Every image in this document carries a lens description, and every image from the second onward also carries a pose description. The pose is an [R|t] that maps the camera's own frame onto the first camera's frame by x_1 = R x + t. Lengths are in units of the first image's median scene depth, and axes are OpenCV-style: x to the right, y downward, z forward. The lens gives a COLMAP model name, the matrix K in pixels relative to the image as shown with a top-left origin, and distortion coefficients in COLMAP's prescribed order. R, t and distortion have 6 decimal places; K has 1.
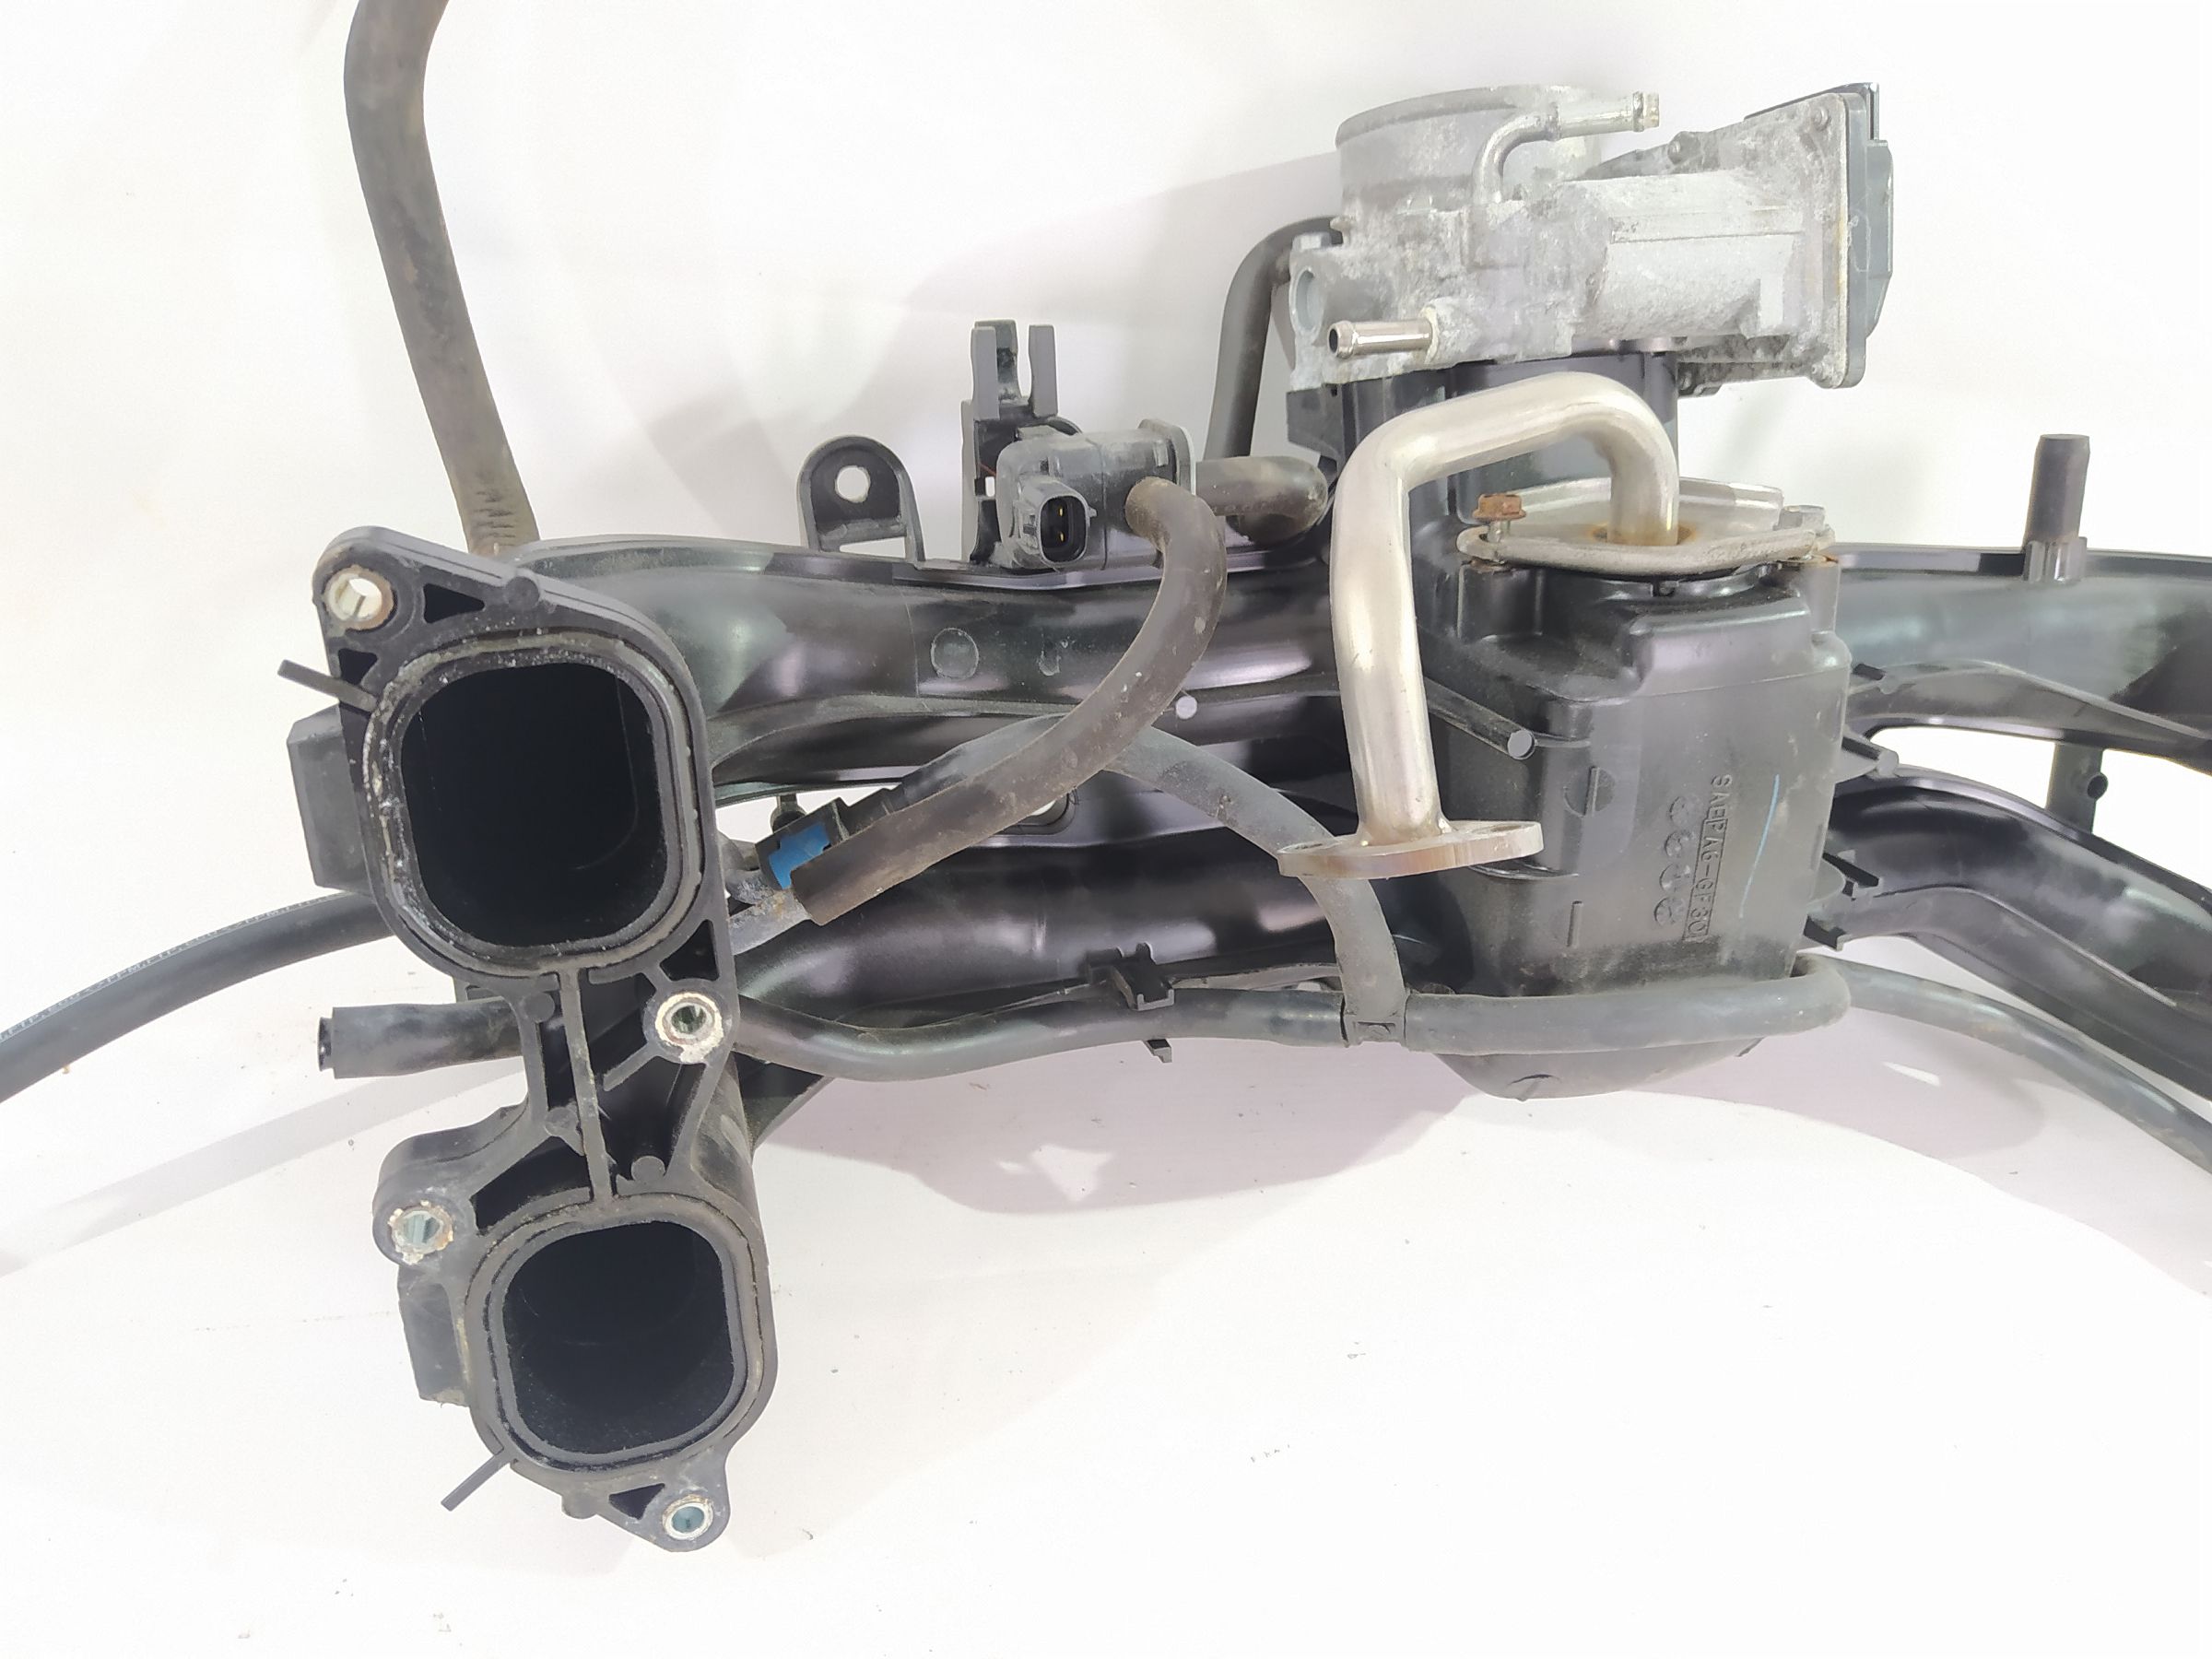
lens RADIAL K [[1742.6, 0, 1106.0], [0, 1742.6, 829.5], [0, 0, 1]] dist [0.100132, -0.233956]
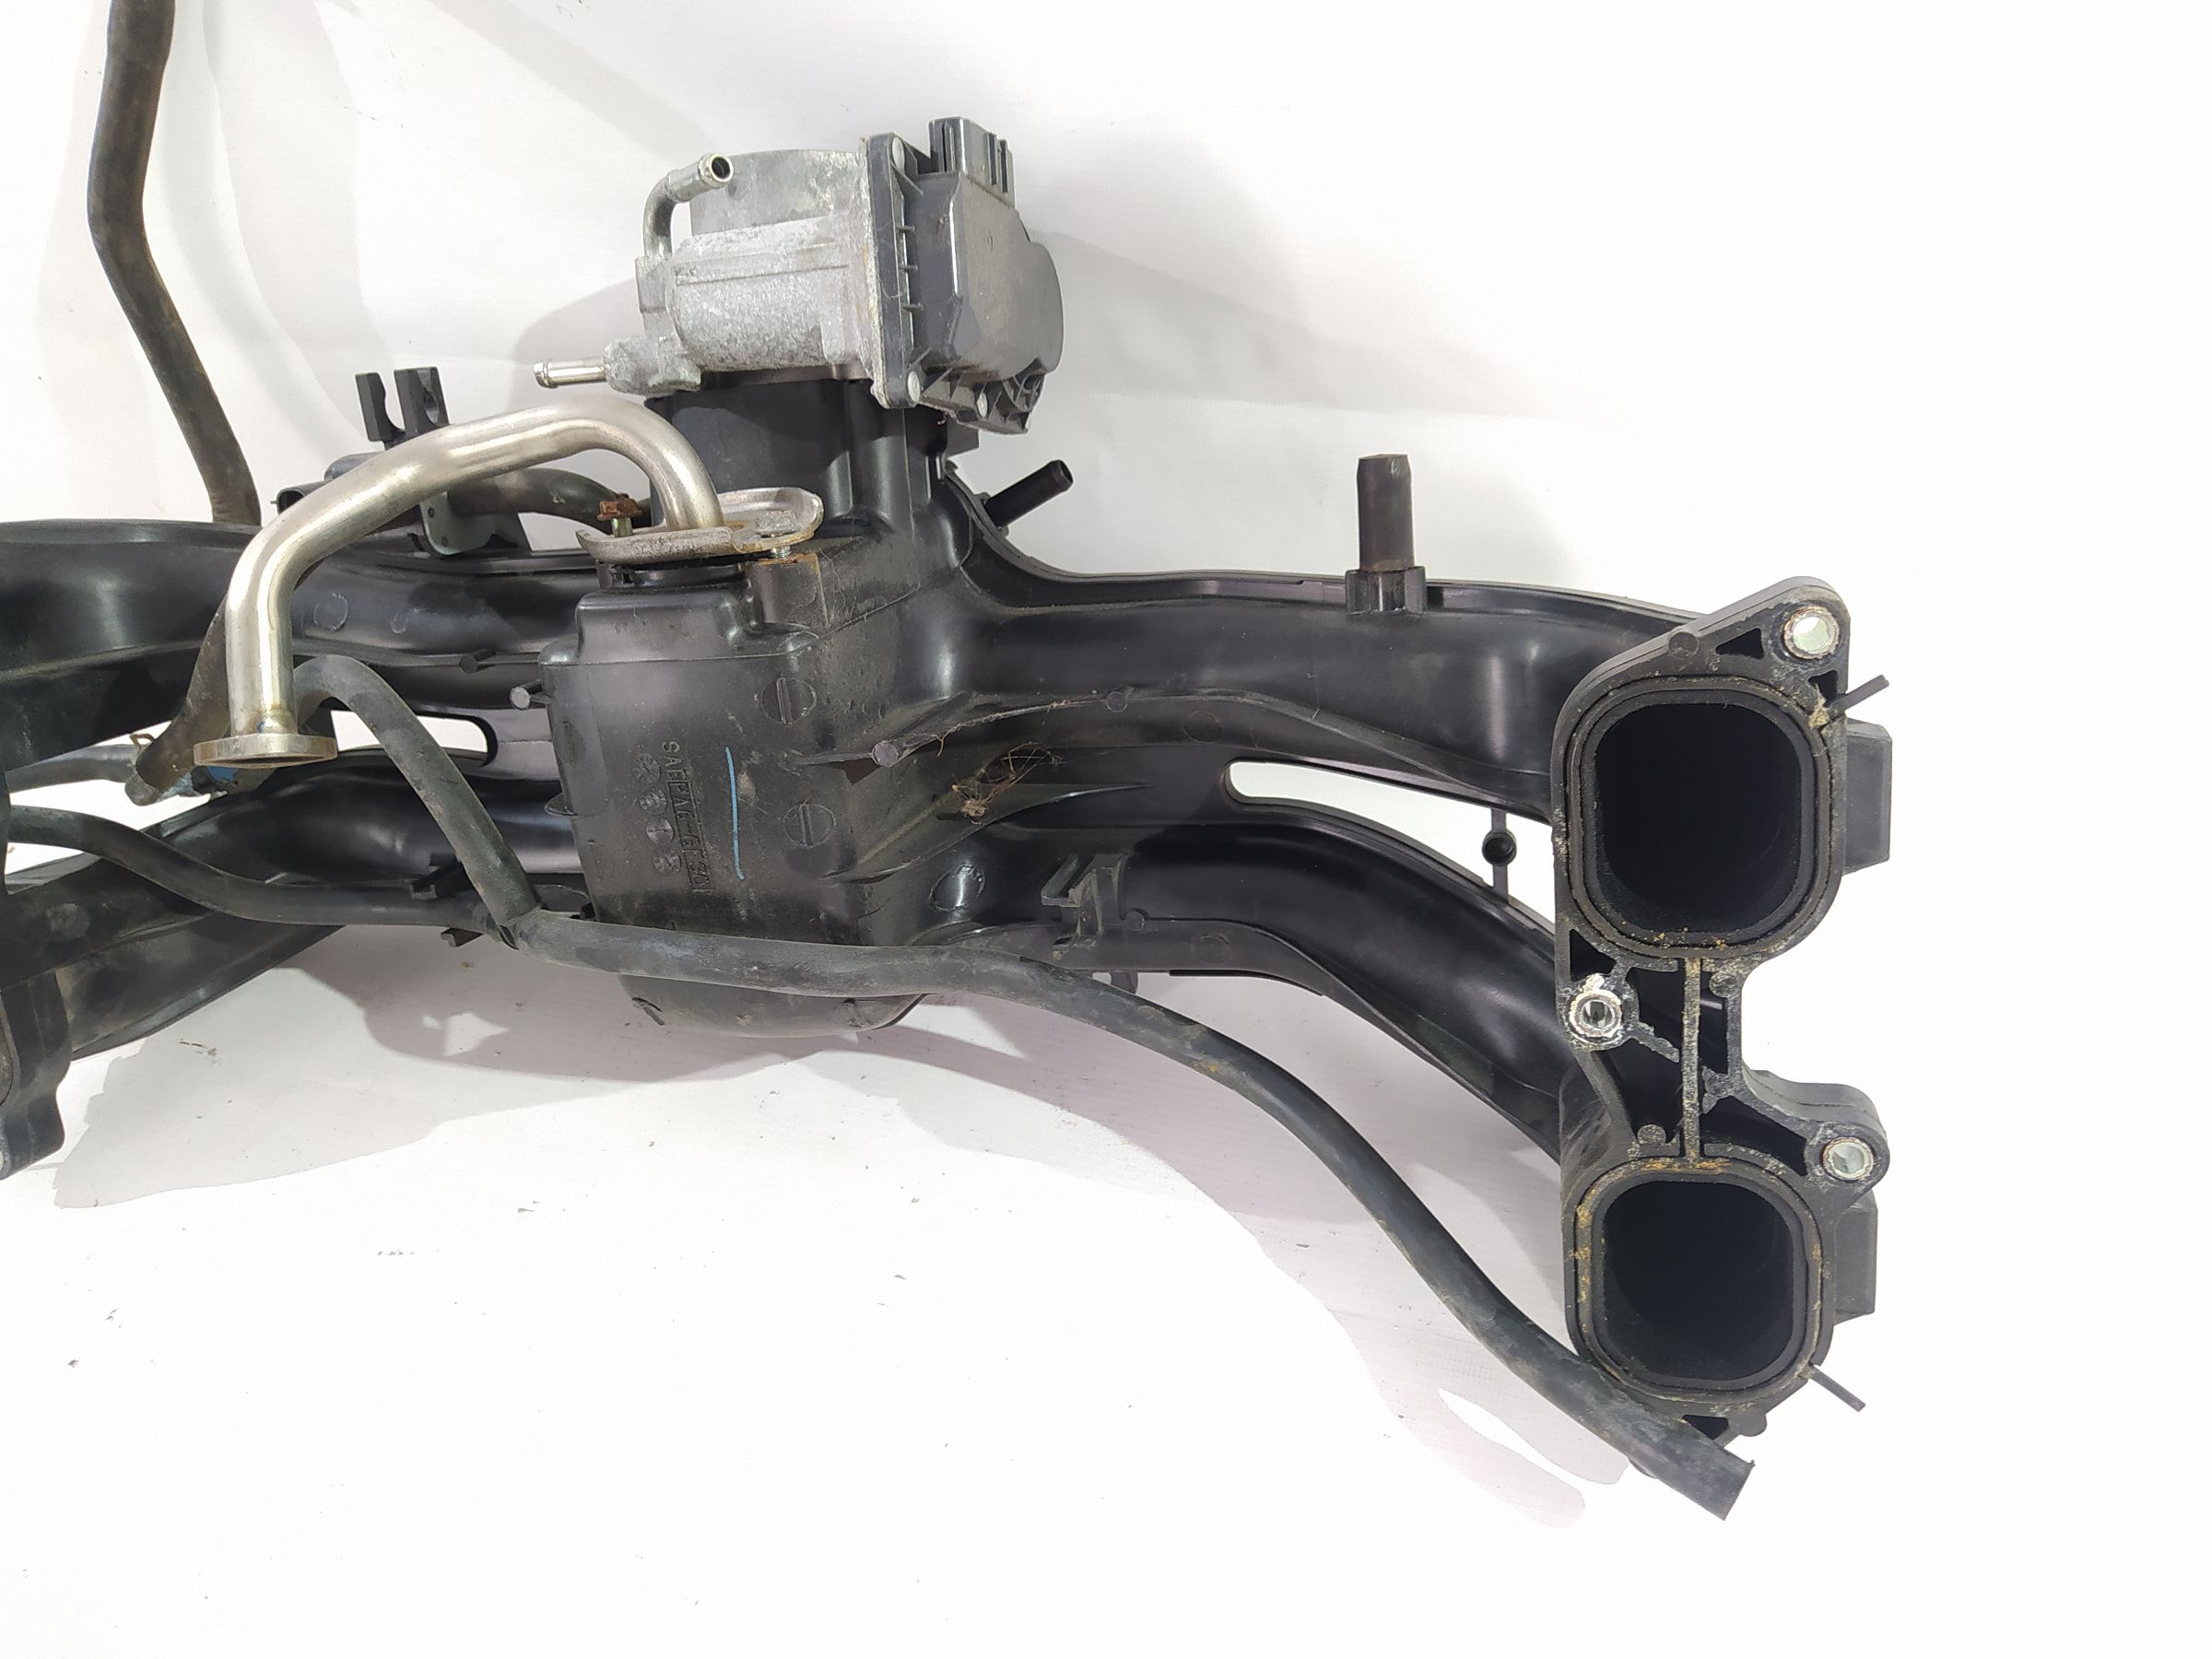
lens RADIAL K [[1726.1, 0, 1090.1], [0, 1726.1, 824.0], [0, 0, 1]] dist [0.078797, -0.145566]
pose [[0.834813, 0.104791, -0.540469, 1.158363], [-0.130234, 0.991443, -0.008931, -0.003041], [0.534908, 0.077843, 0.841317, 0.195364]]
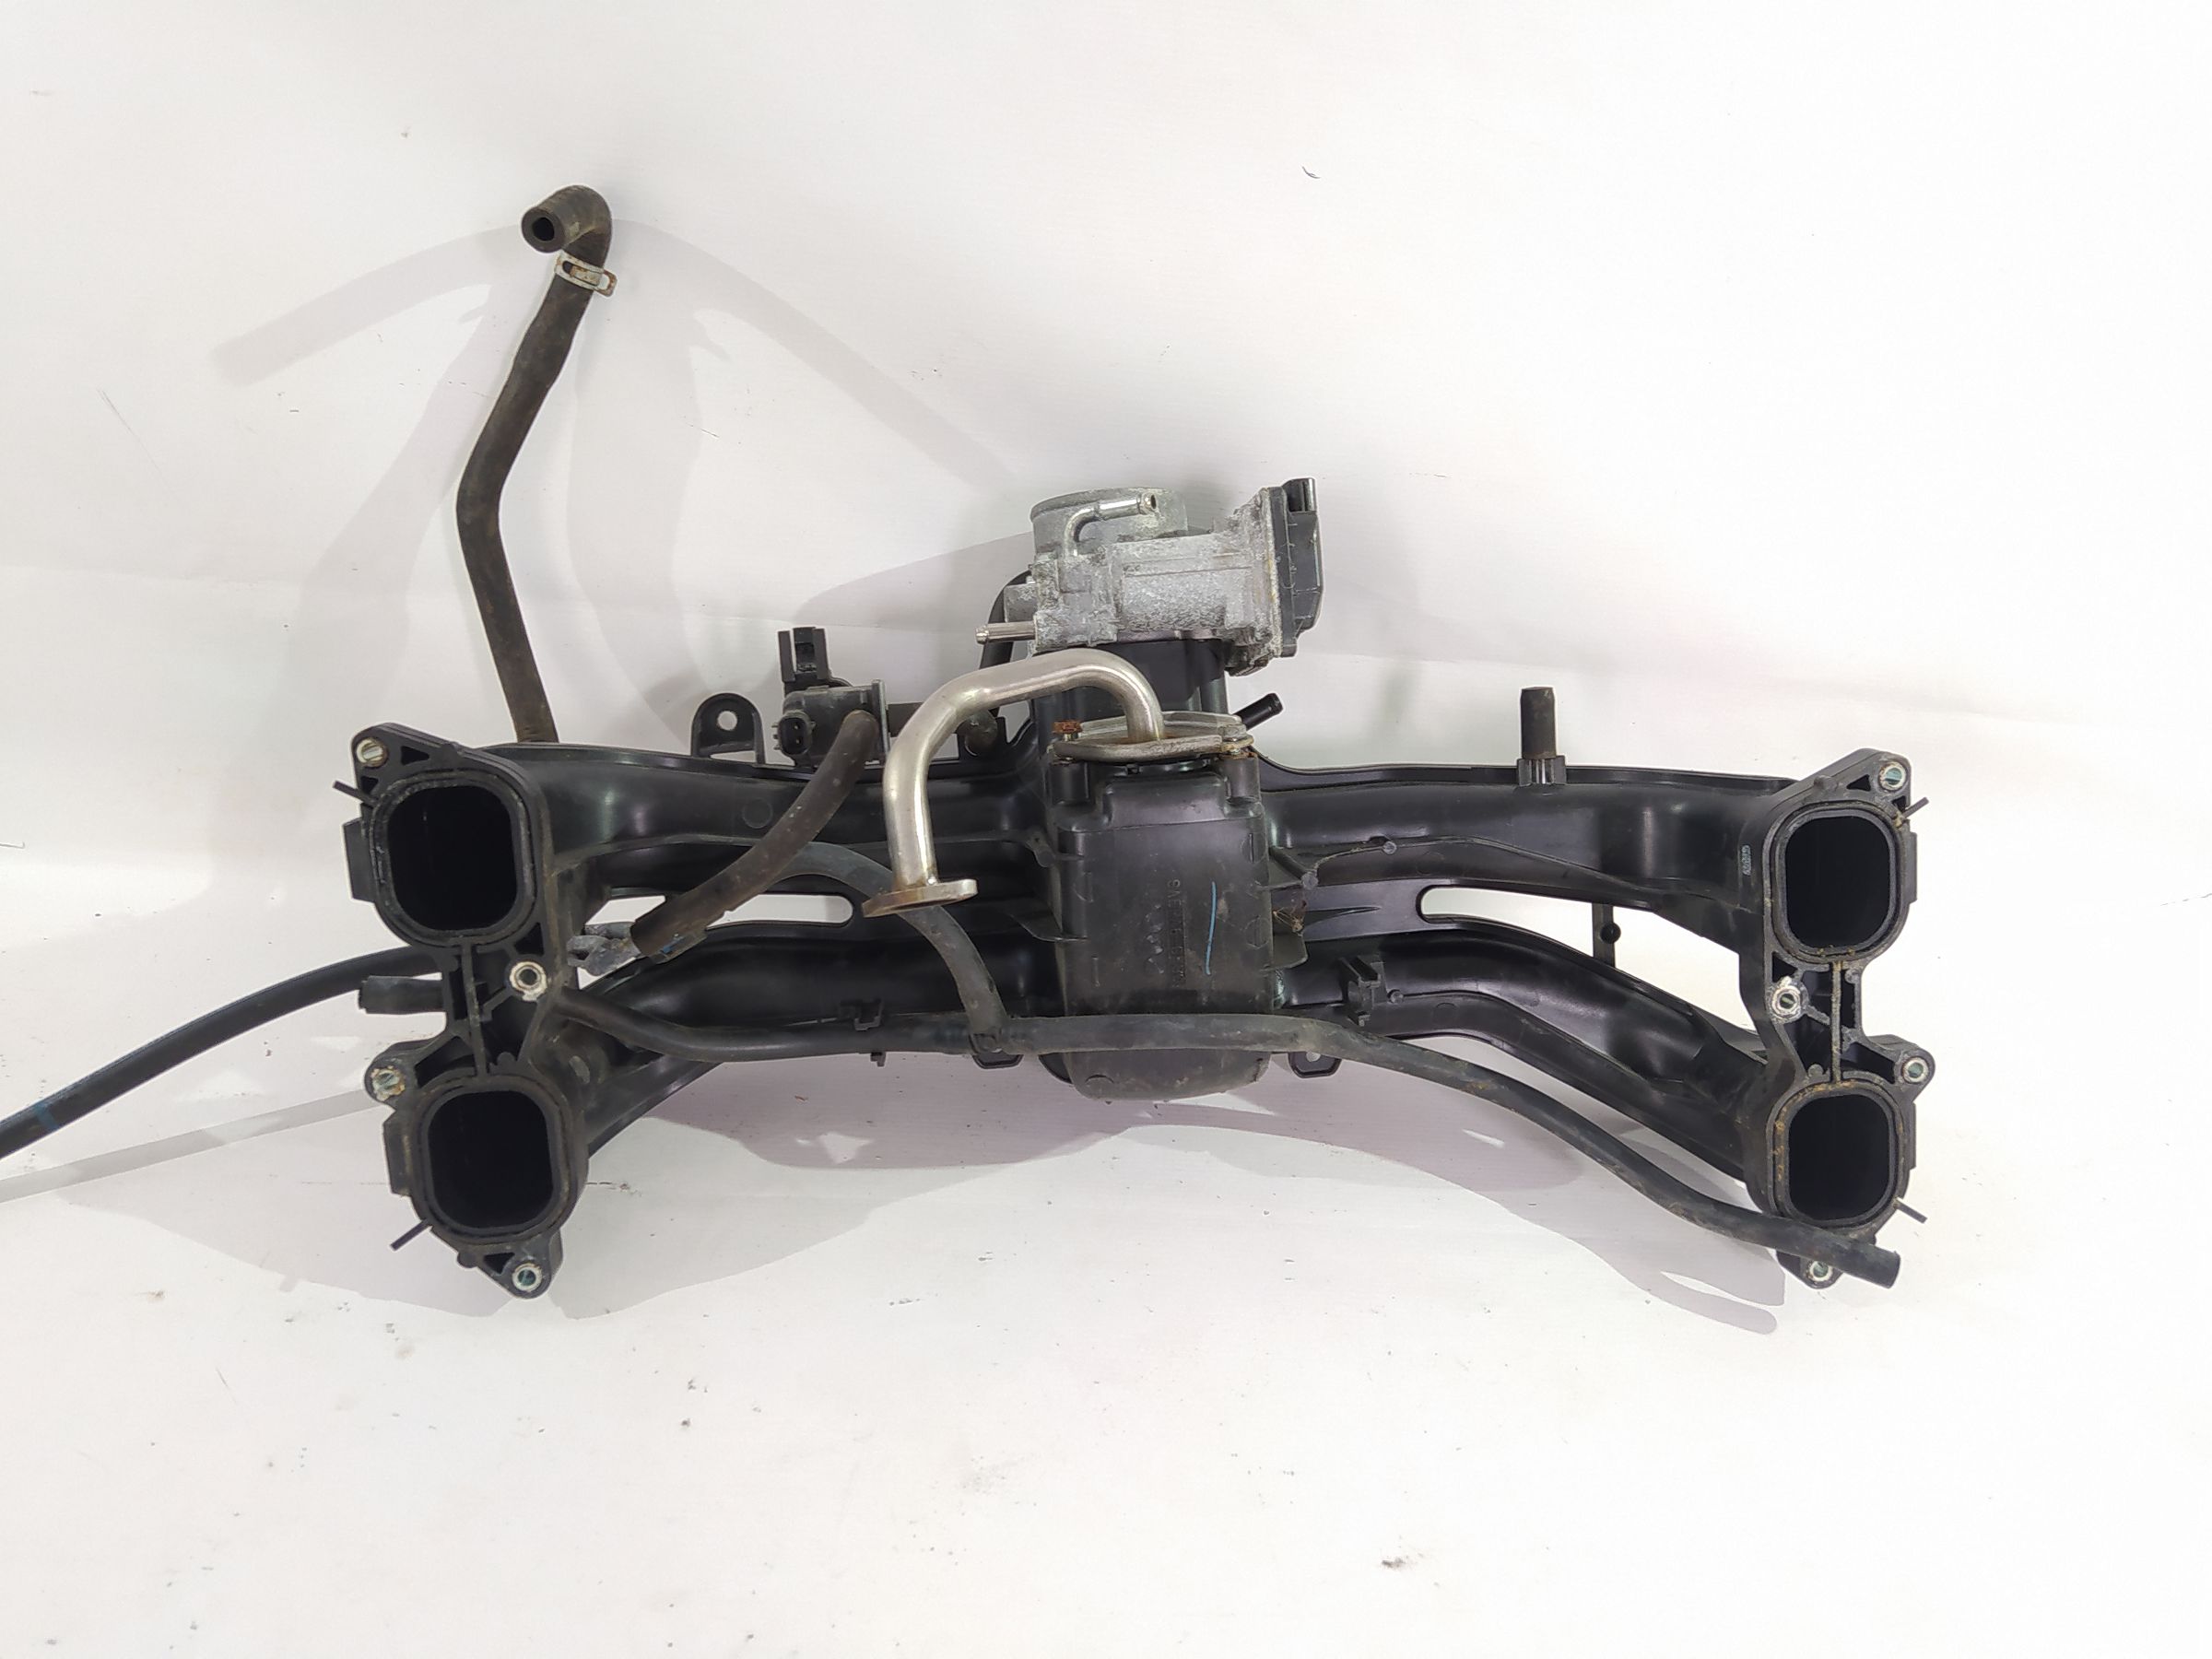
lens RADIAL K [[1736.0, 0, 1109.8], [0, 1736.0, 807.6], [0, 0, 1]] dist [0.112326, -0.226536]
pose [[0.980536, -0.001784, -0.196330, 0.596729], [-0.035882, 0.981490, -0.188123, 0.207438], [0.193031, 0.191506, 0.962322, -0.592509]]
